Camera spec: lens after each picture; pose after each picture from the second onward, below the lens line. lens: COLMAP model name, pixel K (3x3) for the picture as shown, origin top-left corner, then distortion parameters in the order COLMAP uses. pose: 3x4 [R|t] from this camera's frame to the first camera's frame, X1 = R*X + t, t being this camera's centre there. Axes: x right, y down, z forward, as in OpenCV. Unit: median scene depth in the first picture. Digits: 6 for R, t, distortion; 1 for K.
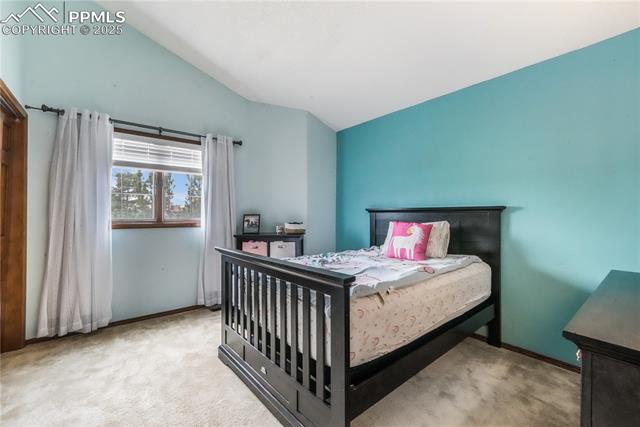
lens RADIAL K [[278.2, 0, 320.3], [0, 278.2, 213.1], [0, 0, 1]] dist [0.002717, 0.000174]
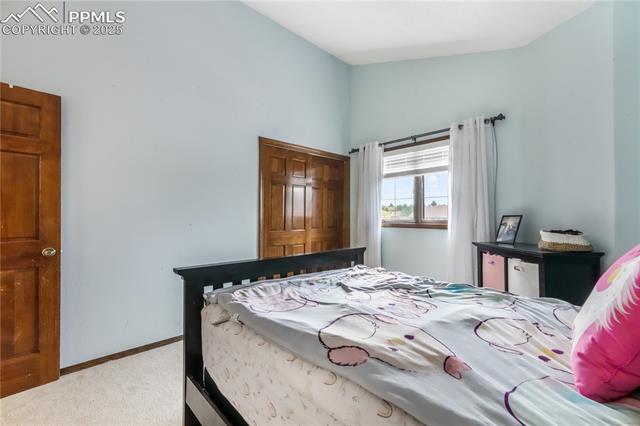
lens RADIAL K [[278.2, 0, 320.0], [0, 278.2, 215.8], [0, 0, 1]] dist [0.002717, 0.000174]
pose [[0.035678, -0.001149, -0.999363, 0.485895], [0.009386, 0.999956, -0.000815, 0.002108], [0.999319, -0.009350, 0.035687, 0.579898]]
